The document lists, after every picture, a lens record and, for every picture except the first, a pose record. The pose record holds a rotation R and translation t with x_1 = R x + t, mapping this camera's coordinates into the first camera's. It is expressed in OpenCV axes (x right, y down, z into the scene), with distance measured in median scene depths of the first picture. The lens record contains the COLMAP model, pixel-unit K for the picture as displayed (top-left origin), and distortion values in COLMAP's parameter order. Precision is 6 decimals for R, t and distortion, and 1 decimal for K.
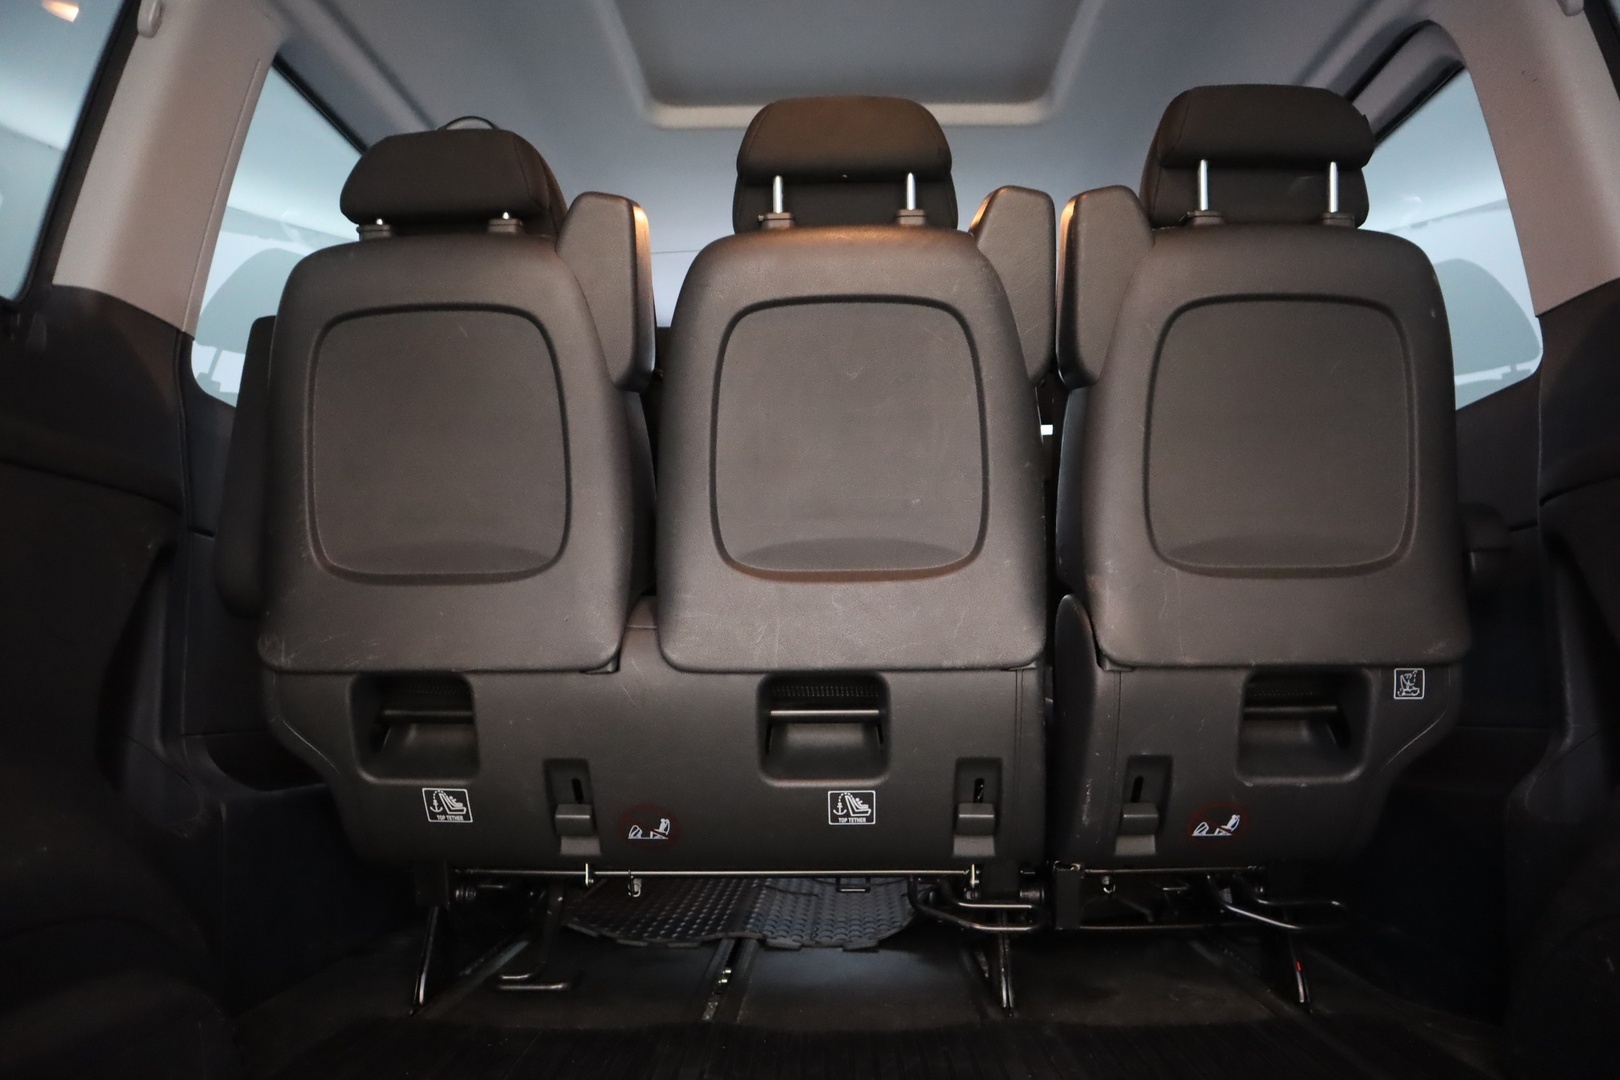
lens RADIAL K [[1131.8, 0, 810.0], [0, 1131.8, 540.0], [0, 0, 1]] dist [-0.121243, 0.079604]
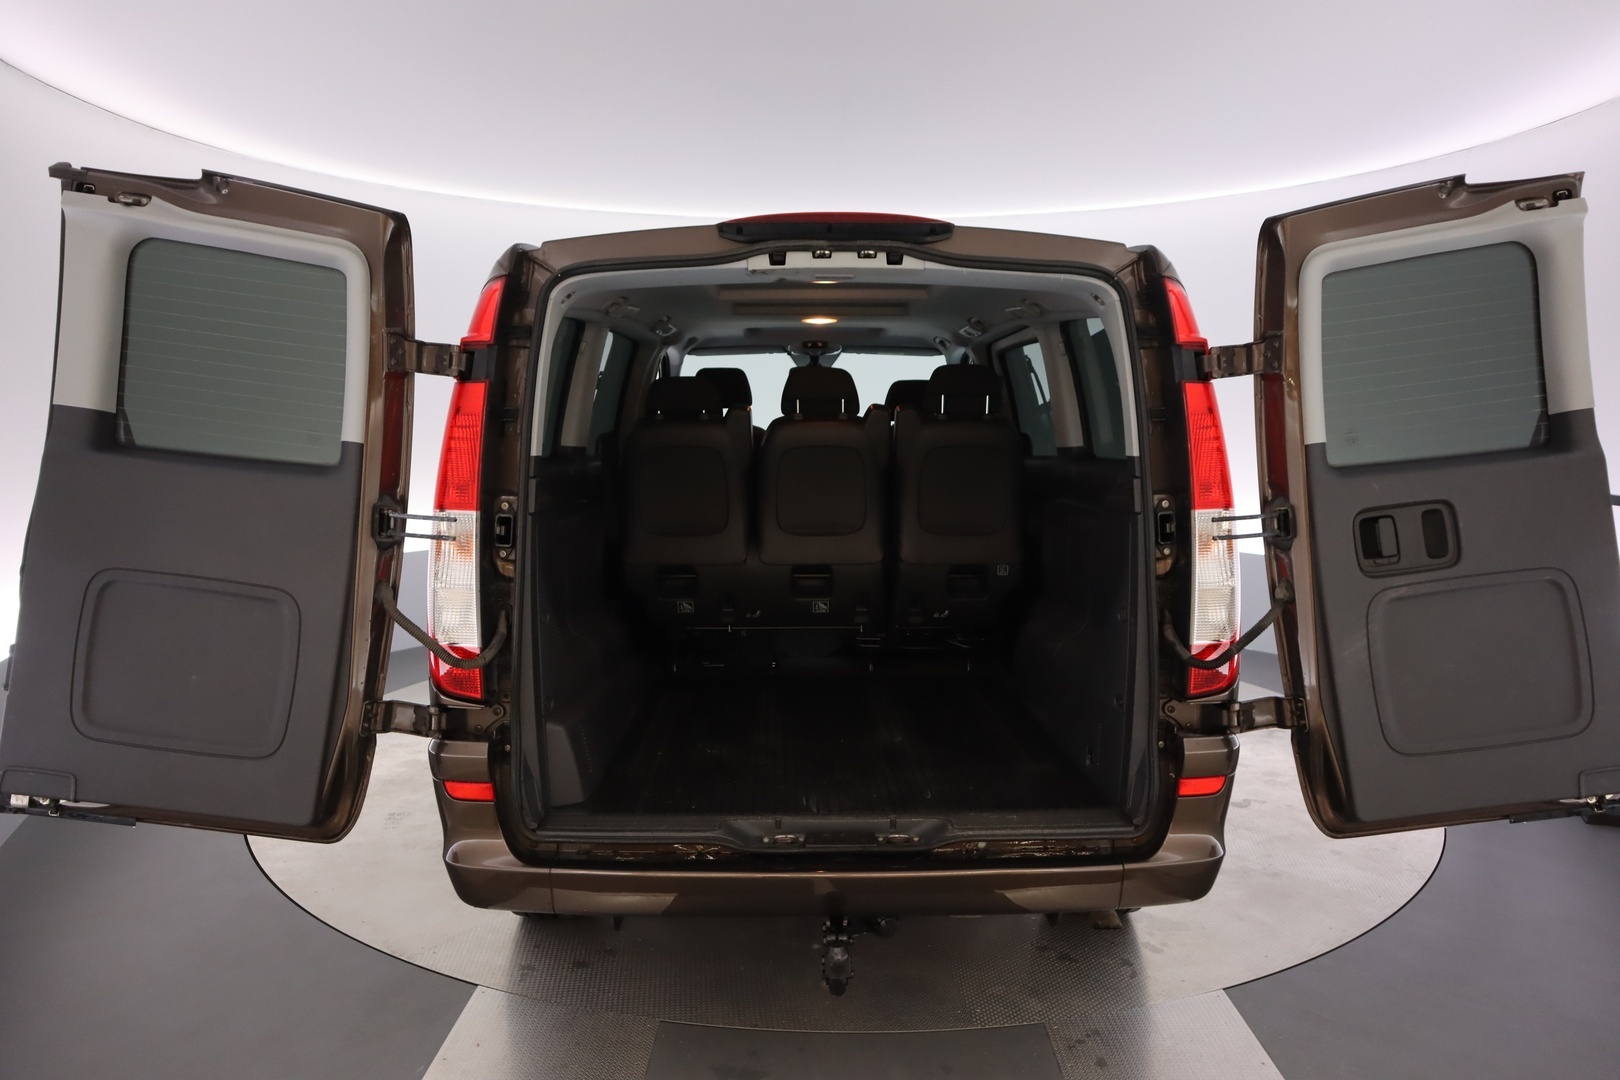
lens RADIAL K [[1131.8, 0, 810.0], [0, 1131.8, 540.0], [0, 0, 1]] dist [-0.121243, 0.079604]
pose [[0.999223, 0.000362, 0.039421, -0.114123], [-0.008879, 0.976332, 0.216096, -0.608486], [-0.038410, -0.216279, 0.975576, -1.973352]]
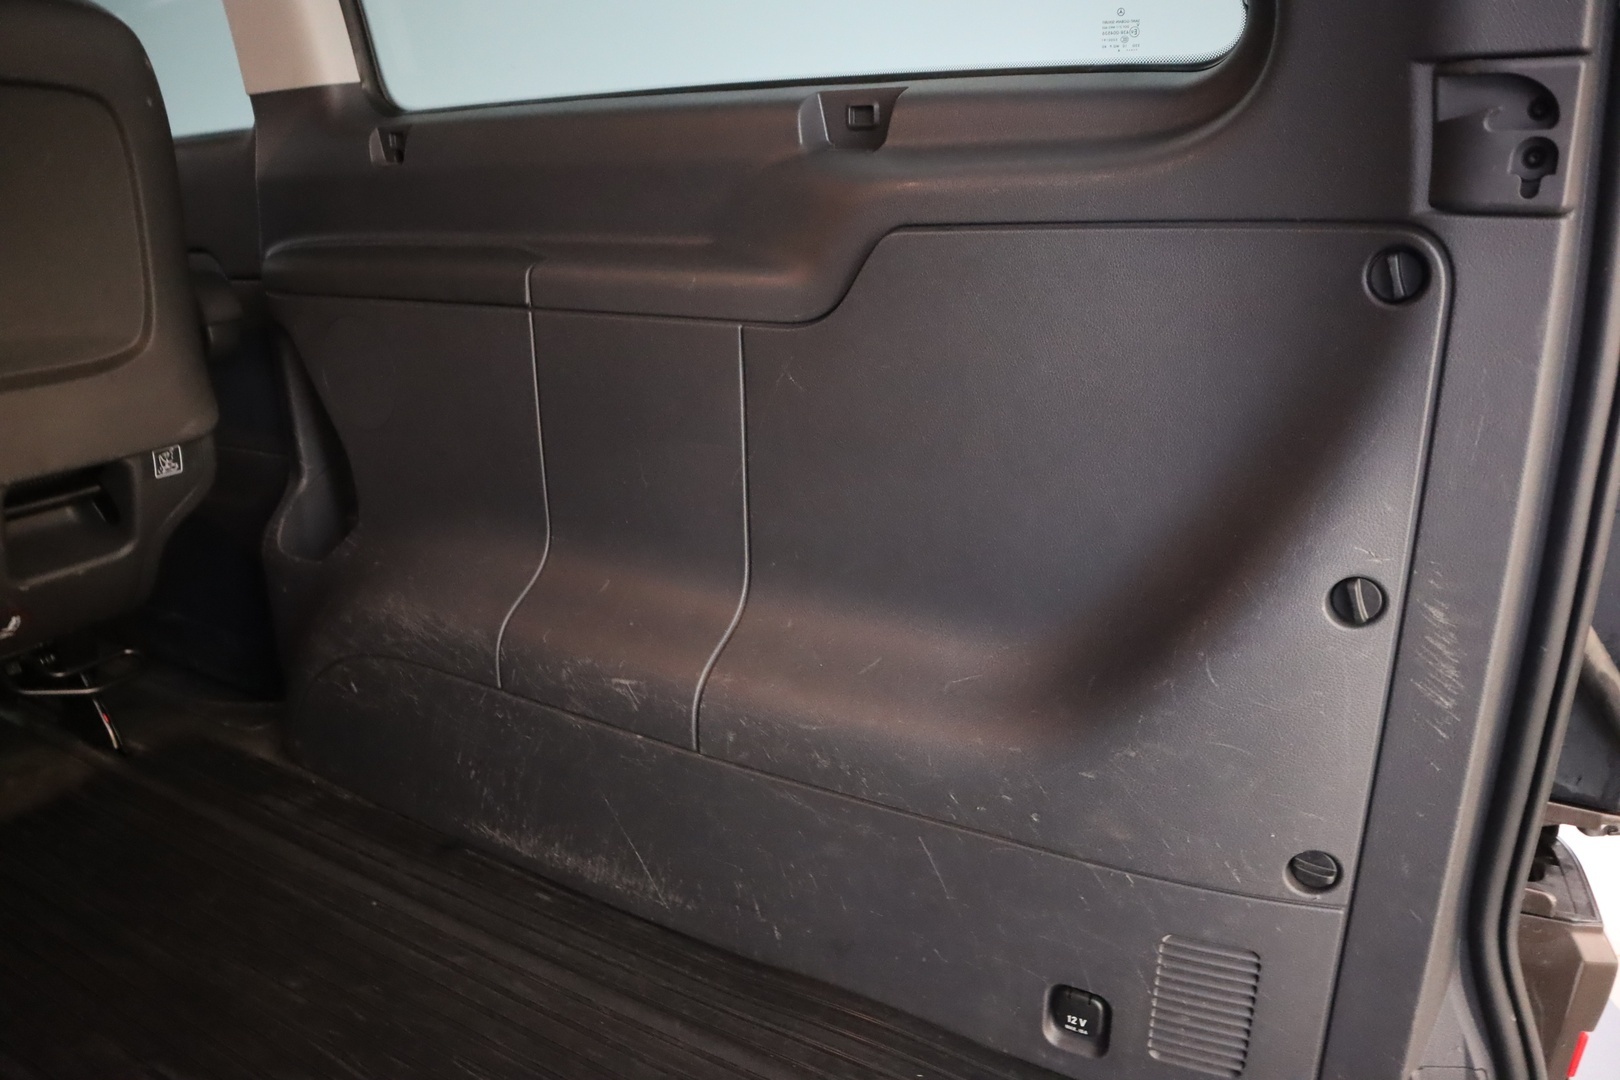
lens RADIAL K [[1131.8, 0, 810.0], [0, 1131.8, 540.0], [0, 0, 1]] dist [-0.121243, 0.079604]
pose [[0.501564, -0.283049, 0.817507, -0.039900], [-0.083573, 0.924690, 0.371434, -0.244728], [-0.861075, -0.254619, 0.440136, -0.038940]]
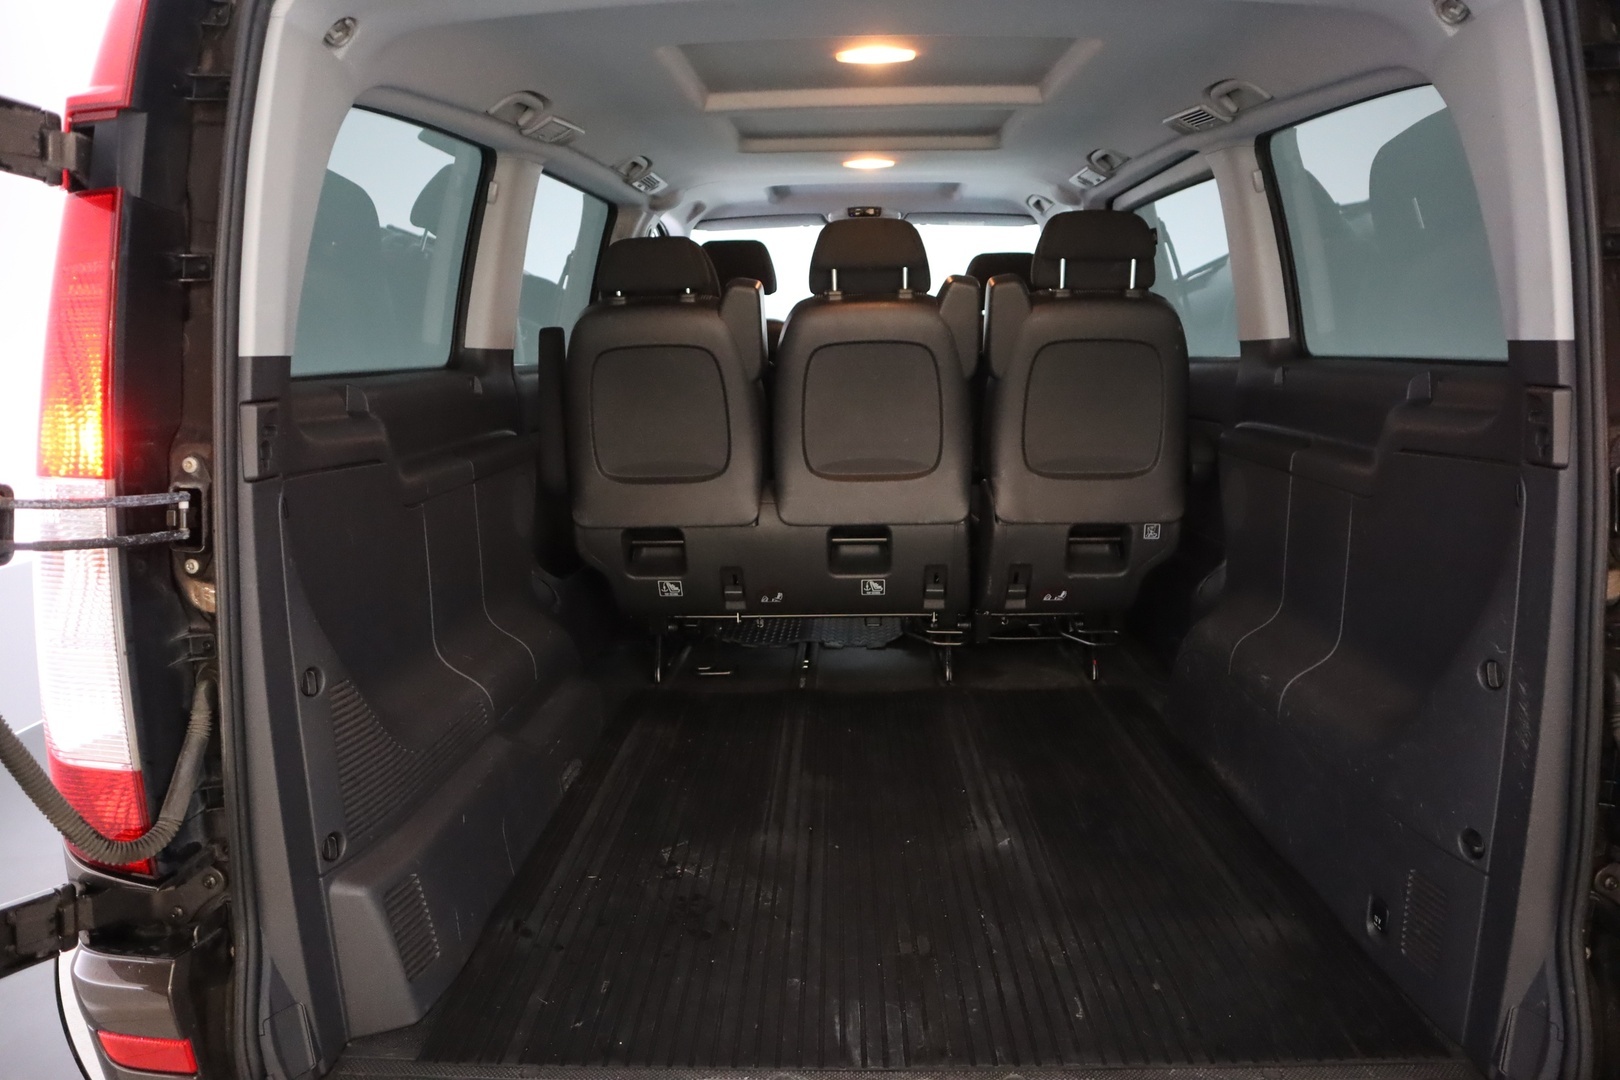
lens RADIAL K [[1131.8, 0, 810.0], [0, 1131.8, 540.0], [0, 0, 1]] dist [-0.121243, 0.079604]
pose [[0.999893, -0.008889, -0.011622, -0.052241], [0.011879, 0.956923, 0.290098, -0.439197], [0.008543, -0.290205, 0.956926, -0.932260]]
